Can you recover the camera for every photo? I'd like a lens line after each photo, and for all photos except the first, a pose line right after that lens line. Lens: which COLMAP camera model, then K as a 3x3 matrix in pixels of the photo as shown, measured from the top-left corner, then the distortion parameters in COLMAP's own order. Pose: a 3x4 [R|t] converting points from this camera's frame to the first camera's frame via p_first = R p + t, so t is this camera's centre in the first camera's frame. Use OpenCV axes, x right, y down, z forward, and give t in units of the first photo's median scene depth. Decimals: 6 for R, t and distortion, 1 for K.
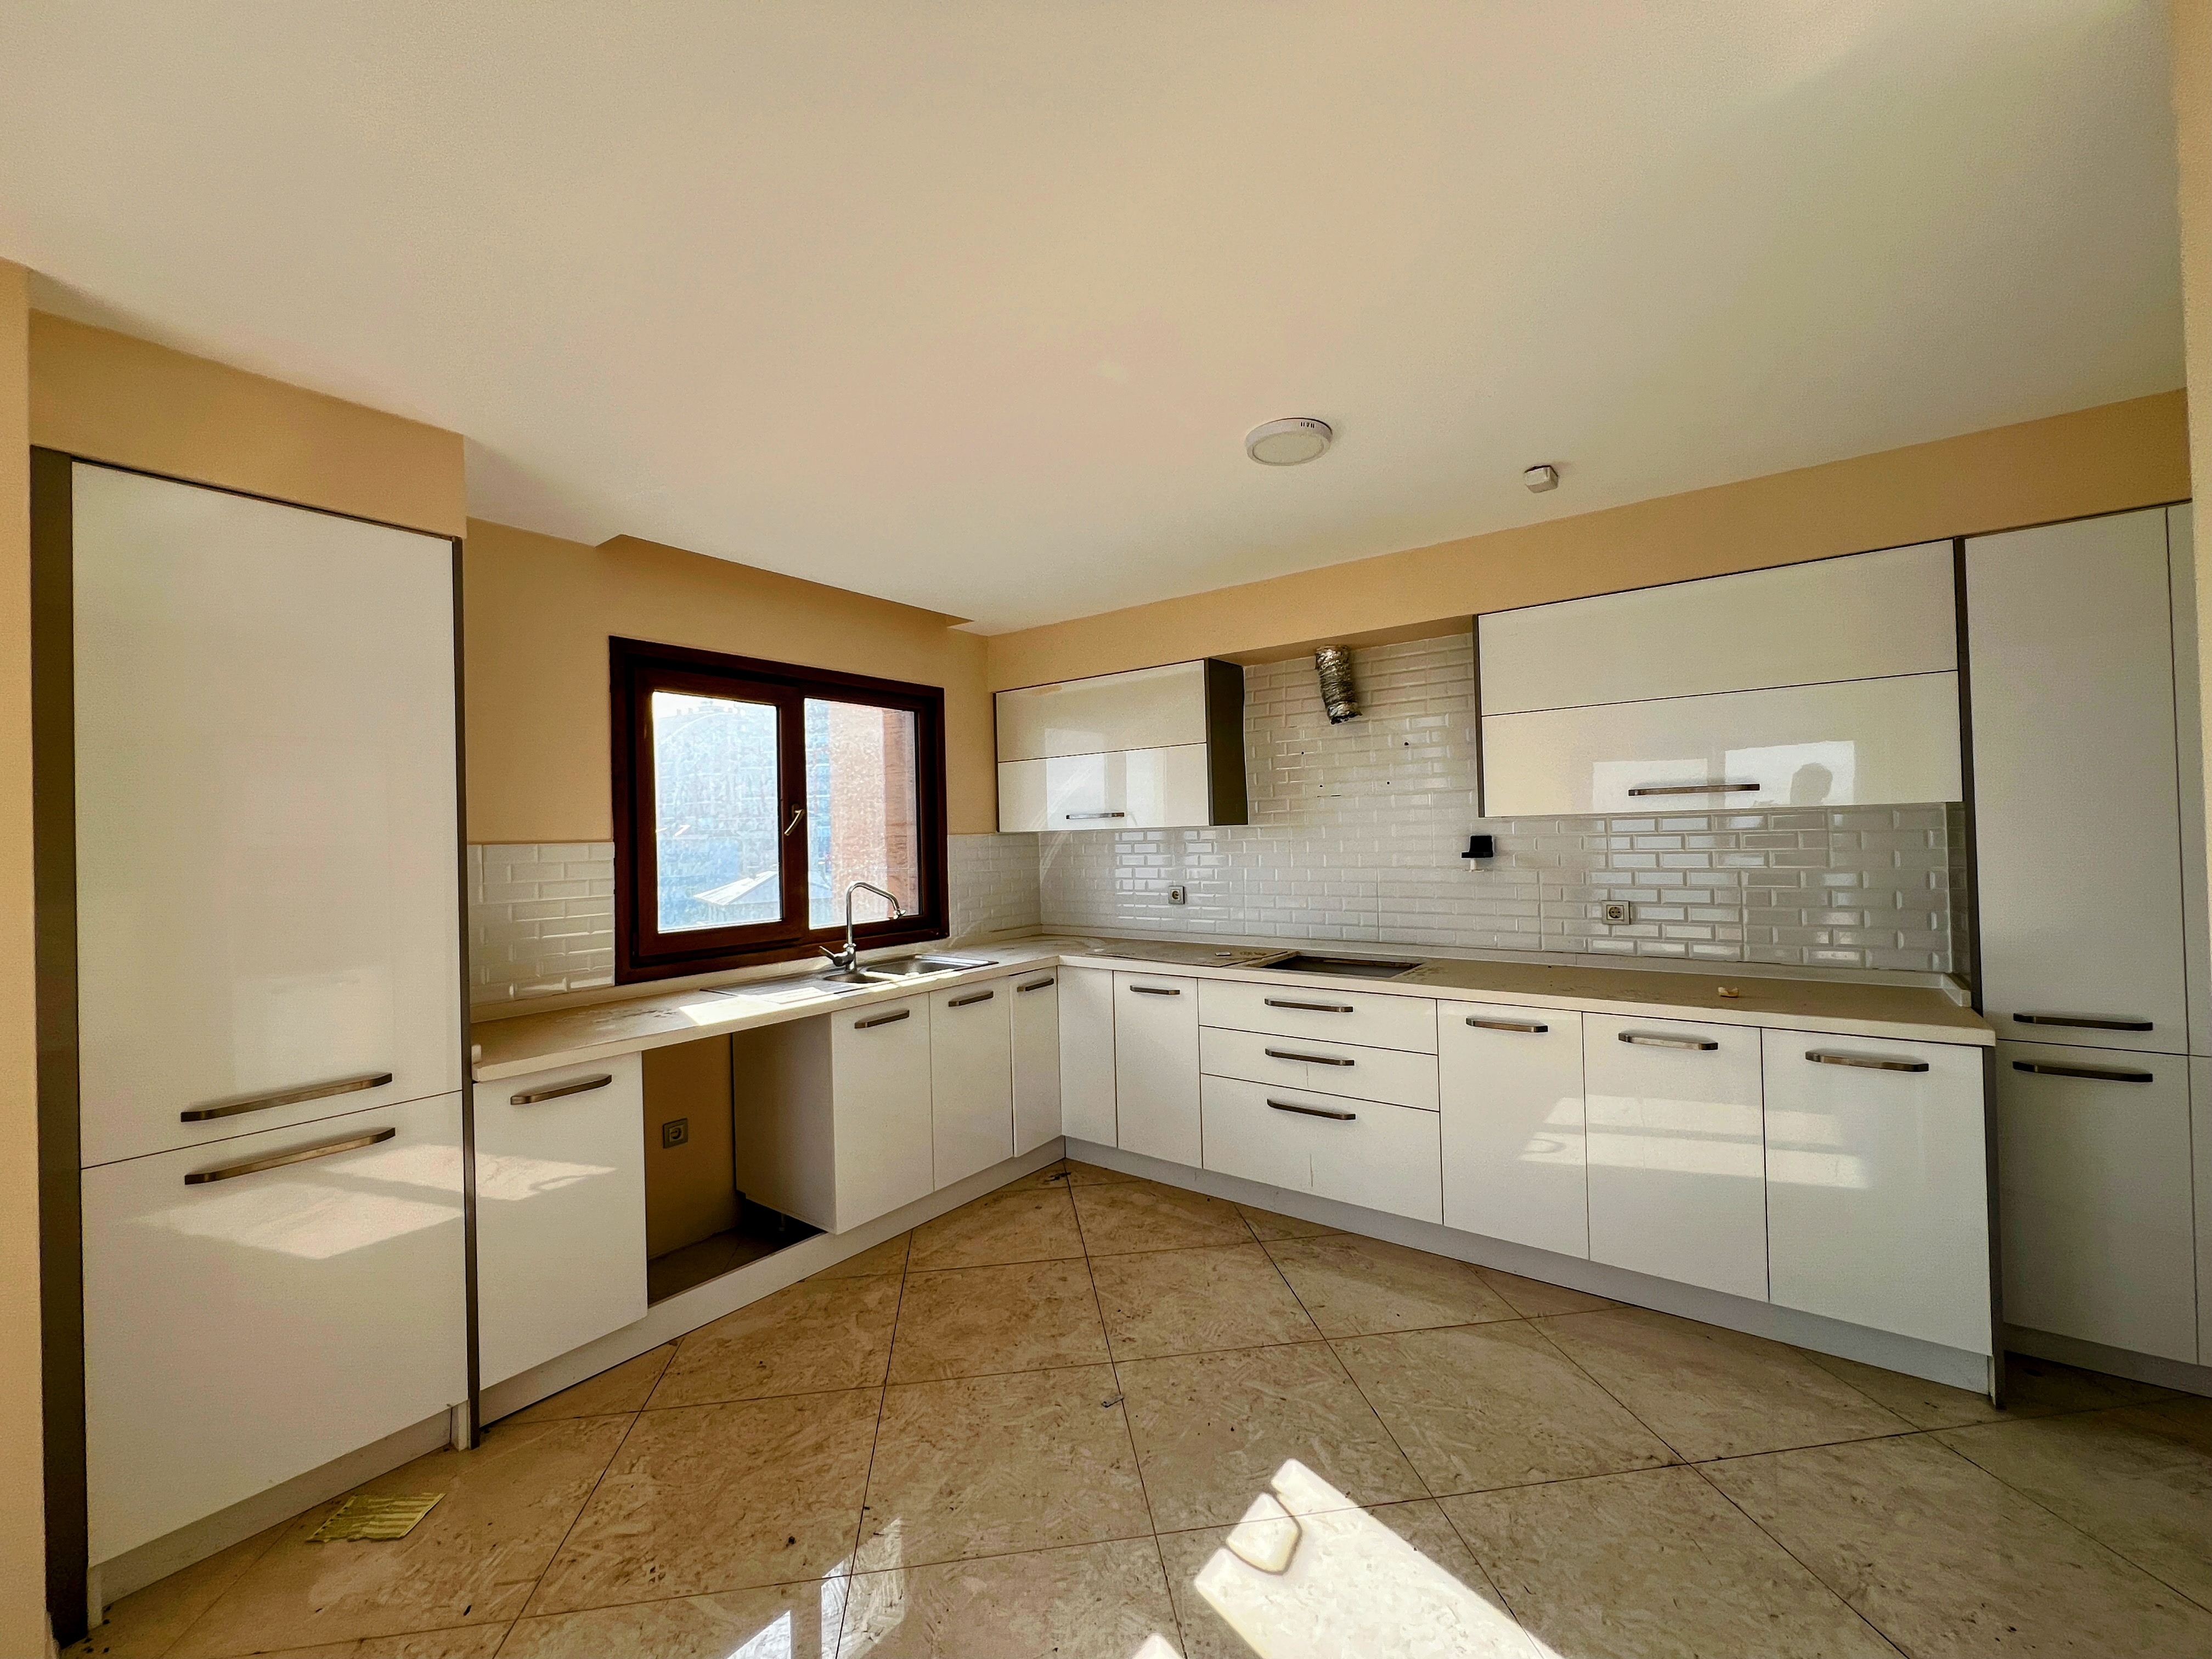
lens RADIAL K [[889.3, 0, 1103.0], [0, 889.3, 826.3], [0, 0, 1]] dist [-0.001269, 0.000400]
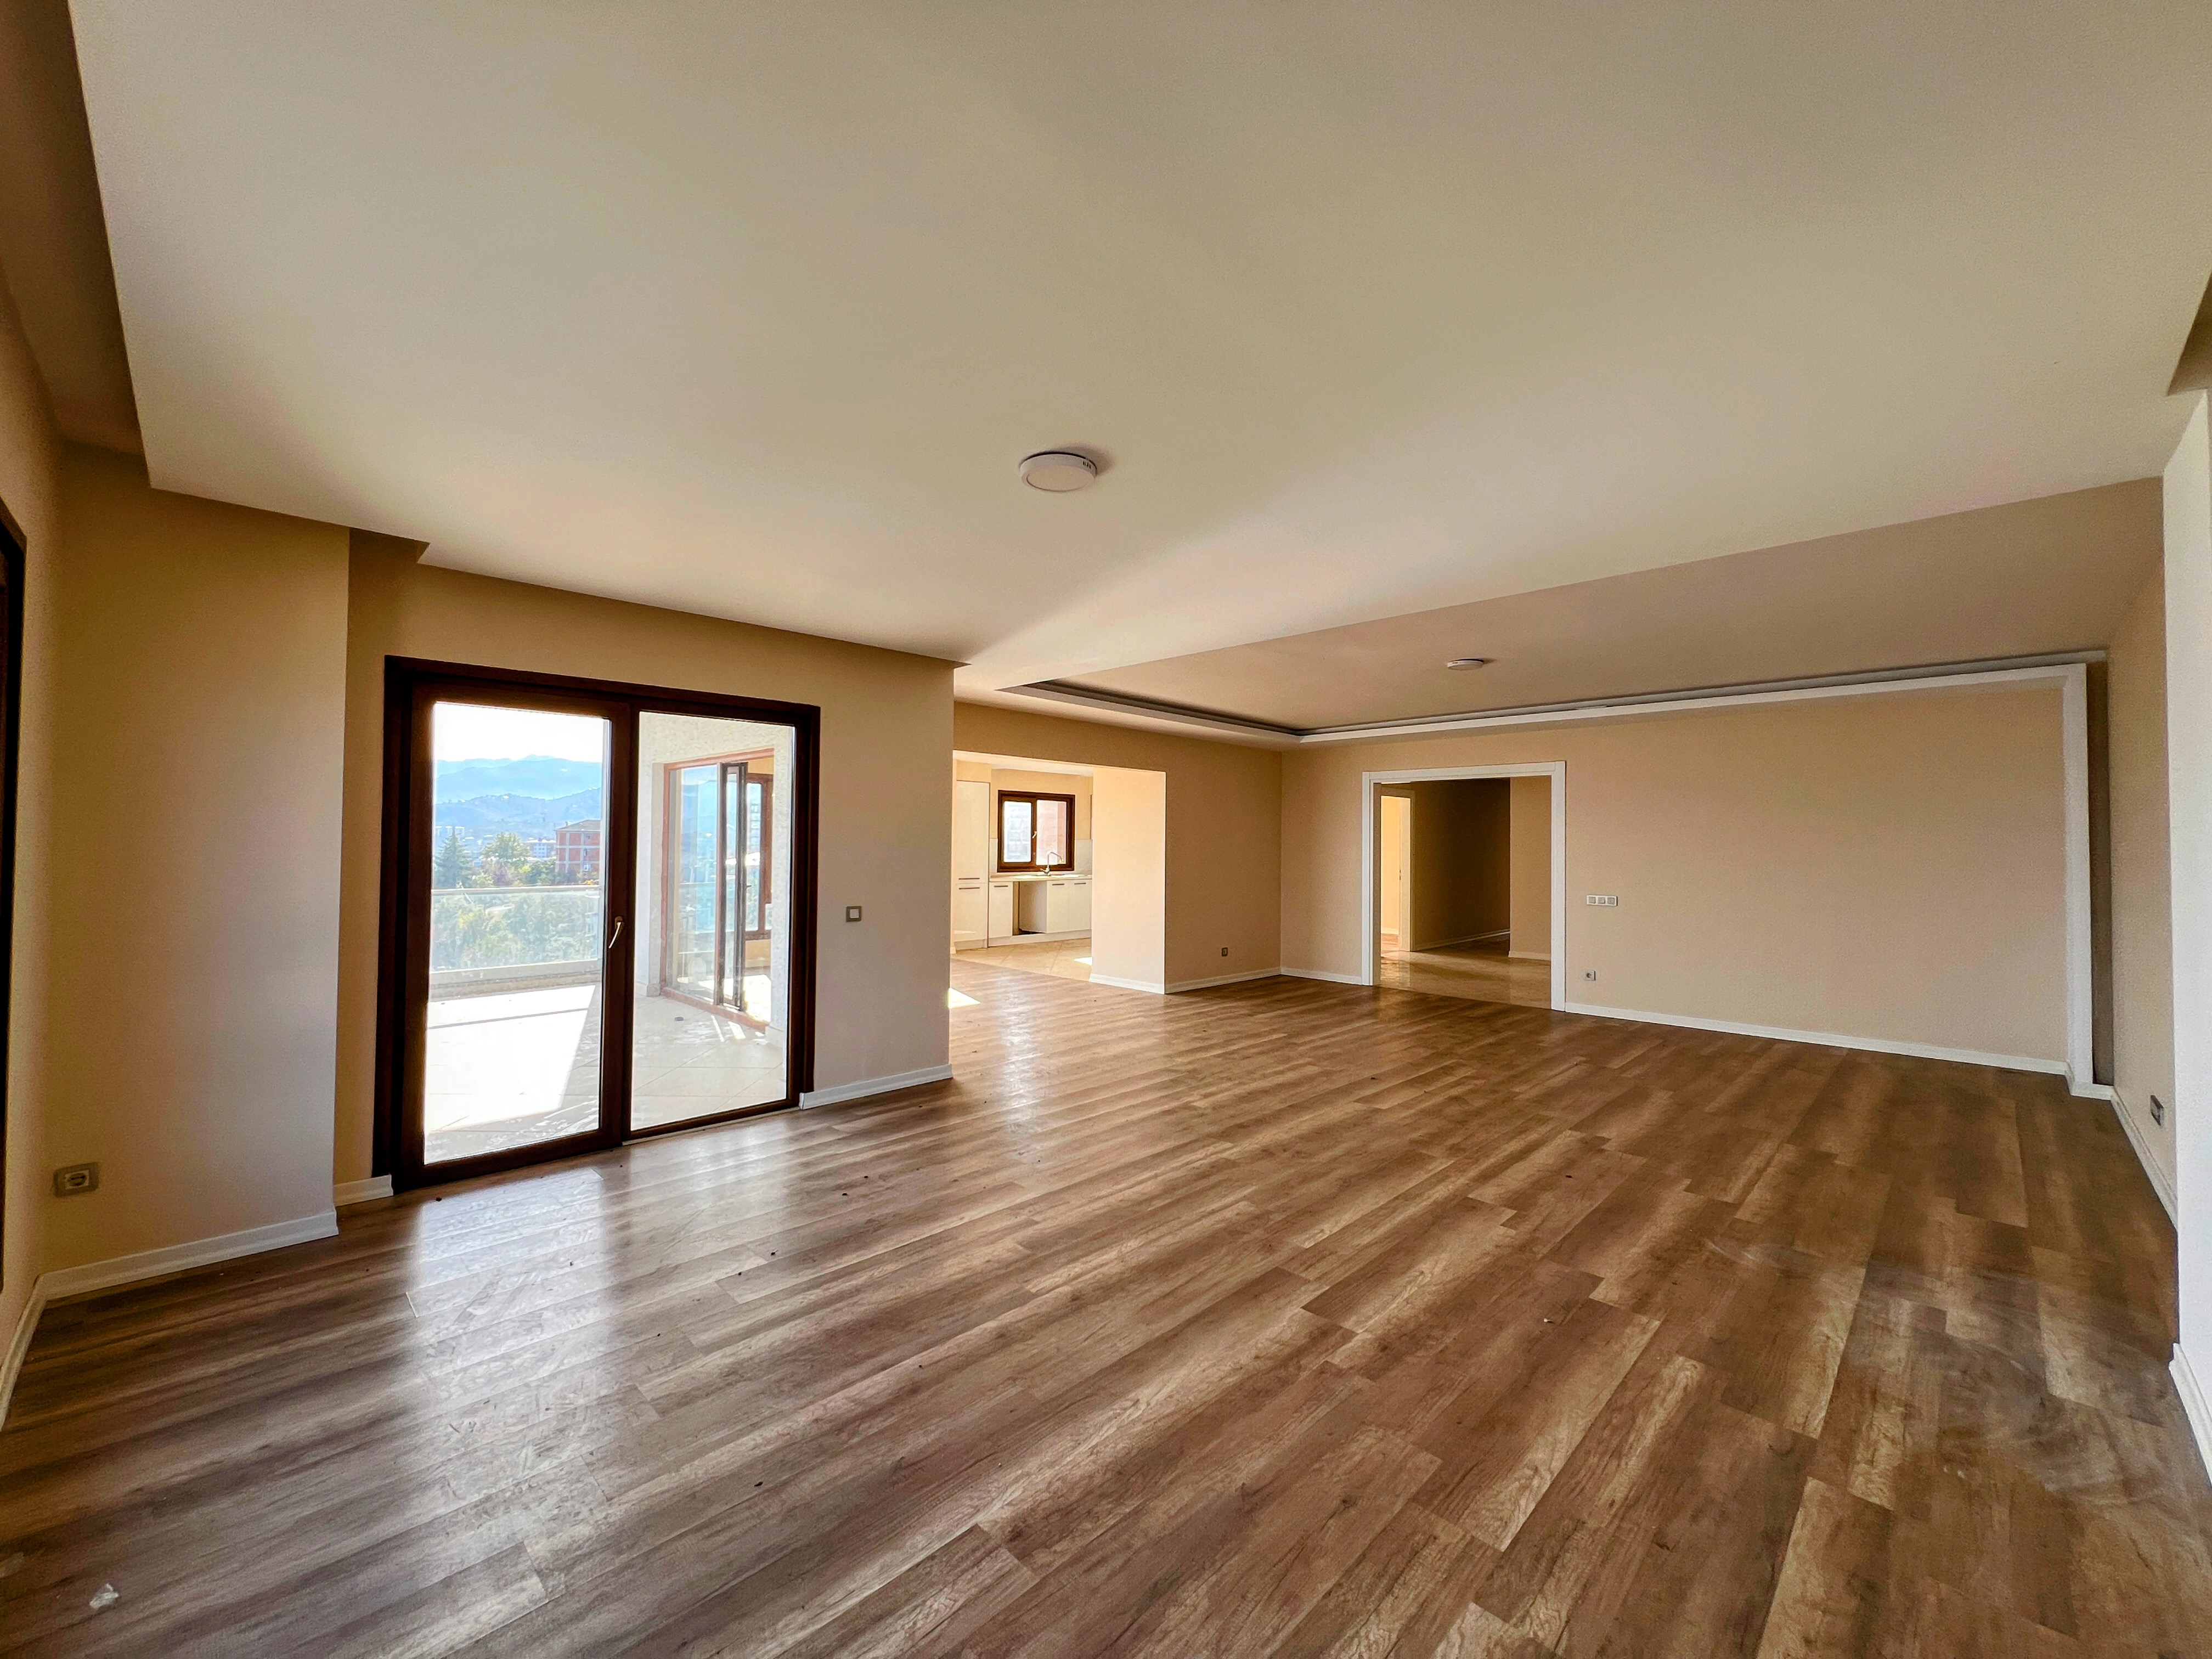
lens RADIAL K [[891.4, 0, 1097.4], [0, 891.4, 821.1], [0, 0, 1]] dist [0.001115, 0.000350]
pose [[0.990374, 0.034962, -0.133932, 0.467614], [-0.037561, 0.999151, -0.016926, -0.011016], [0.133227, 0.021794, 0.990846, -3.028789]]
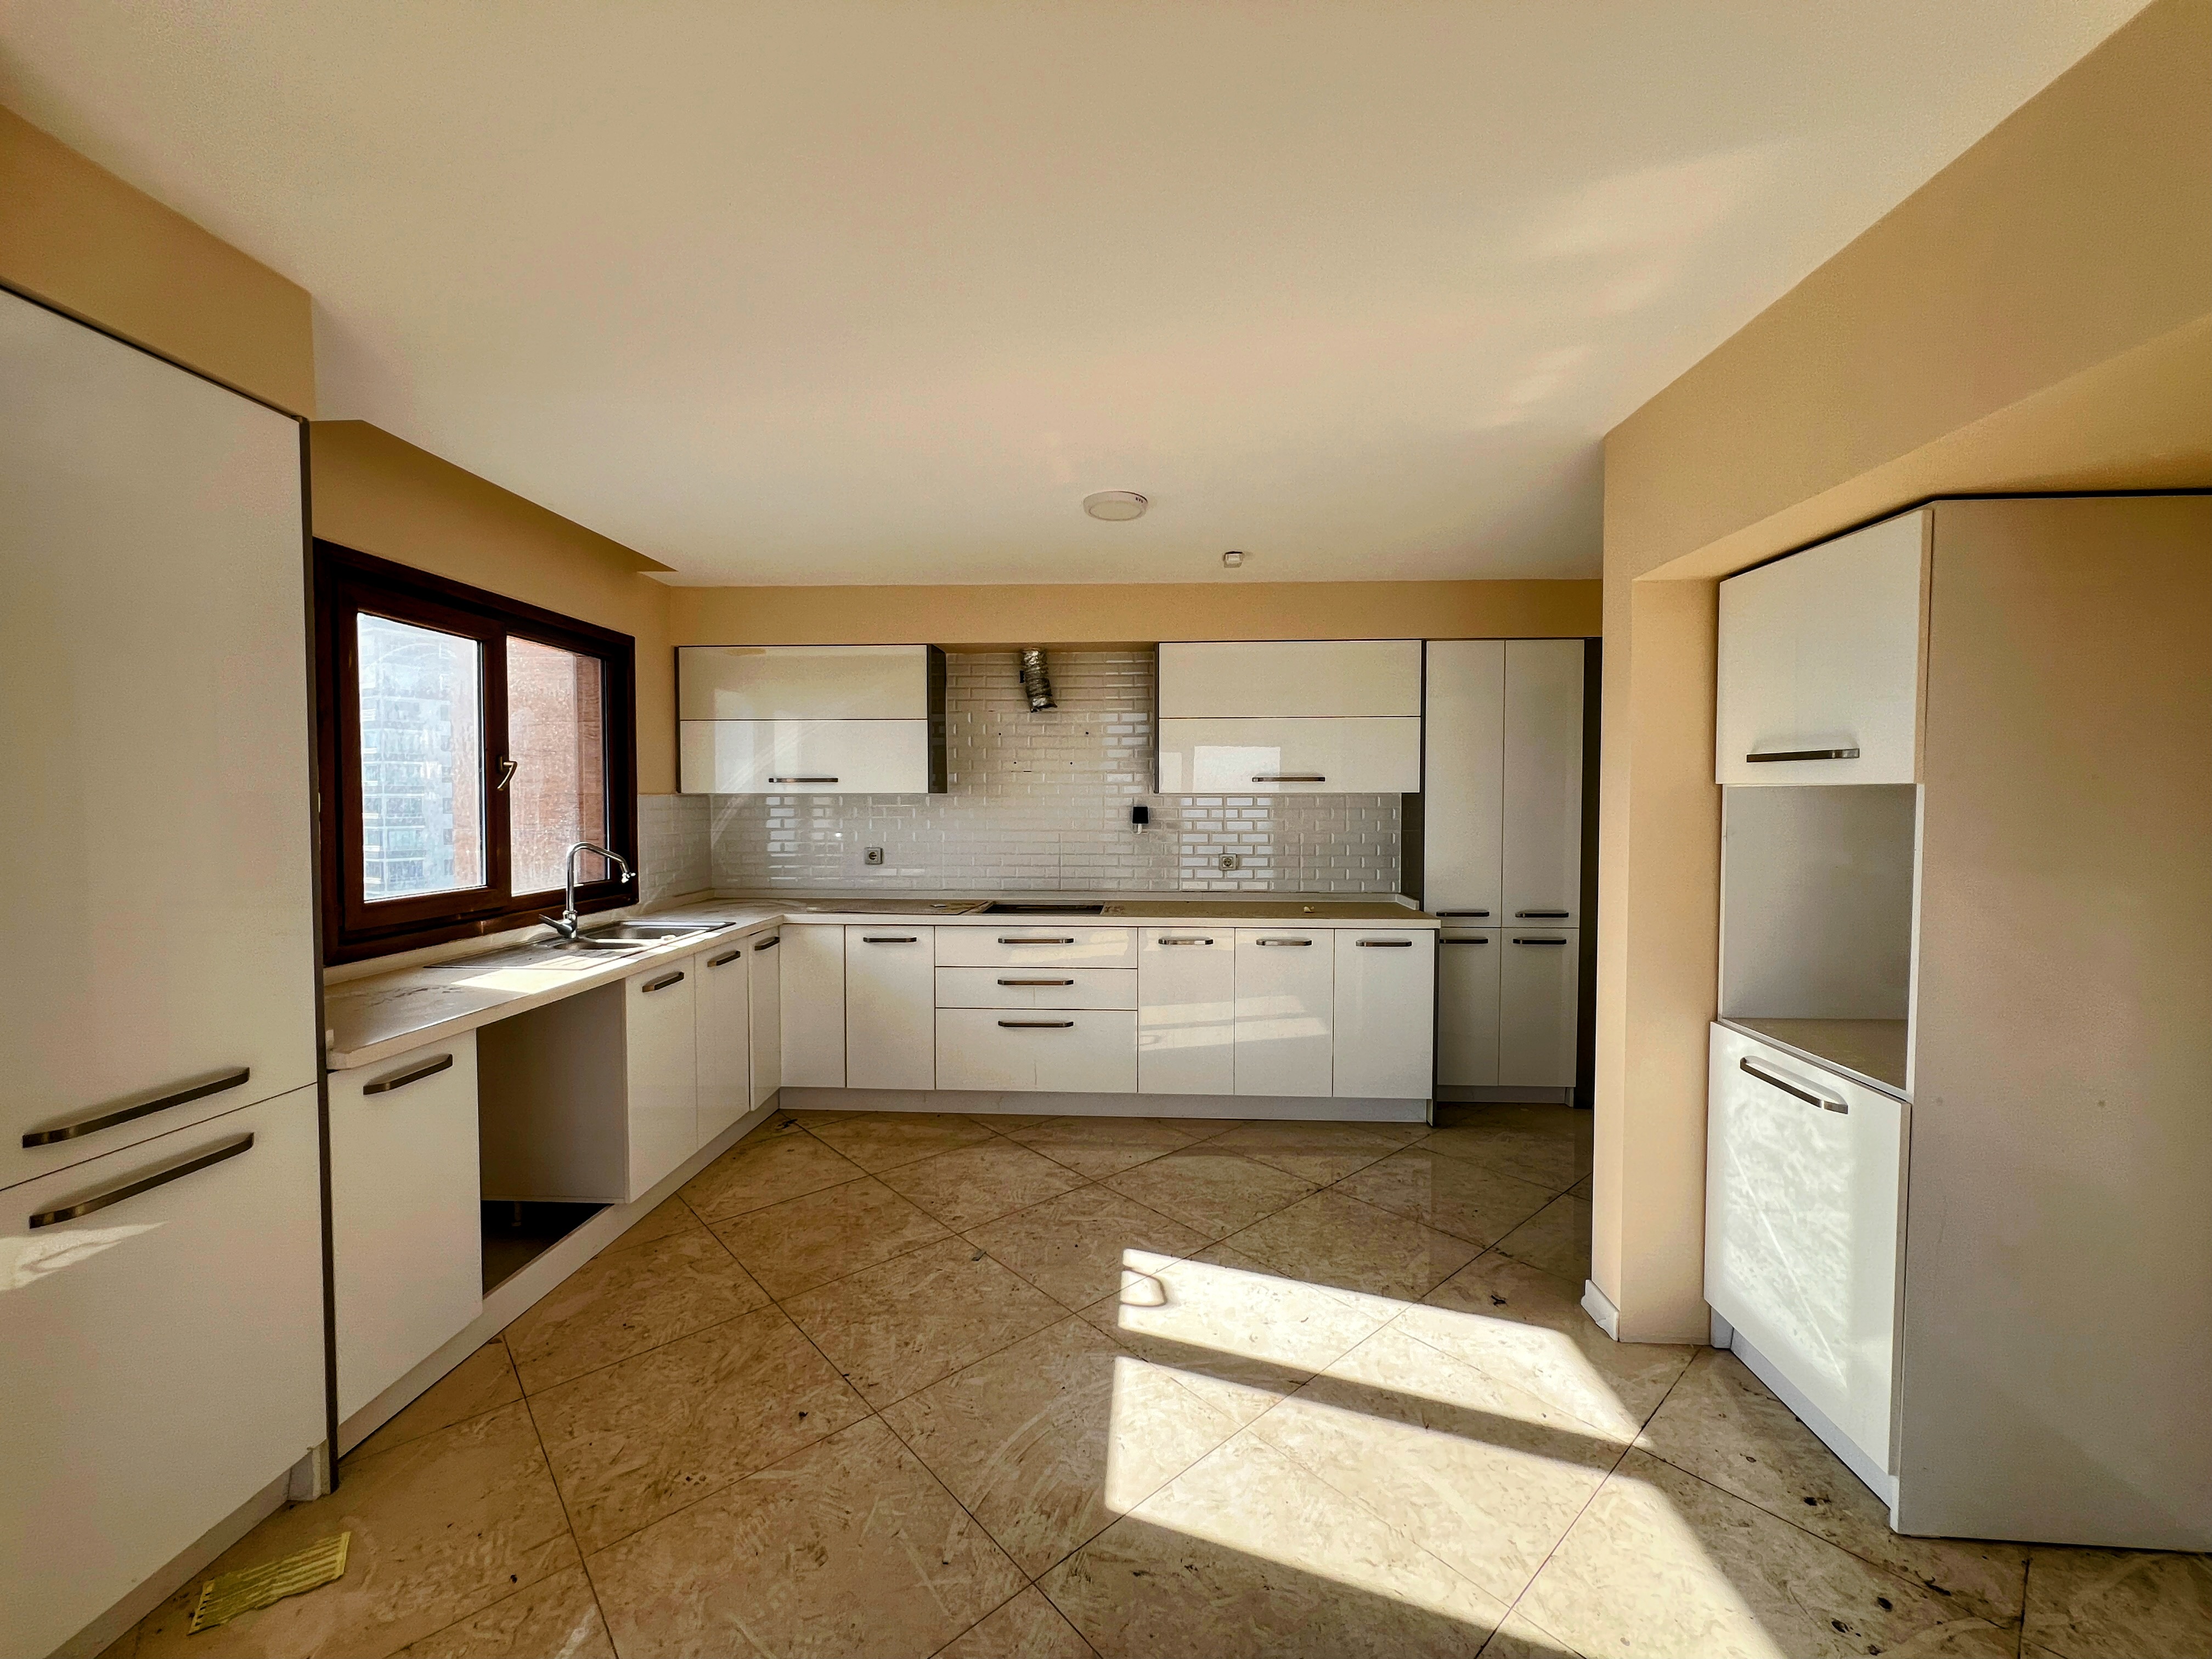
lens RADIAL K [[889.3, 0, 1103.0], [0, 889.3, 826.3], [0, 0, 1]] dist [-0.001269, 0.000400]
pose [[0.829035, 0.007883, 0.559141, -0.395568], [-0.026989, 0.999299, 0.025927, 0.007442], [-0.558545, -0.036585, 0.828667, -0.075550]]
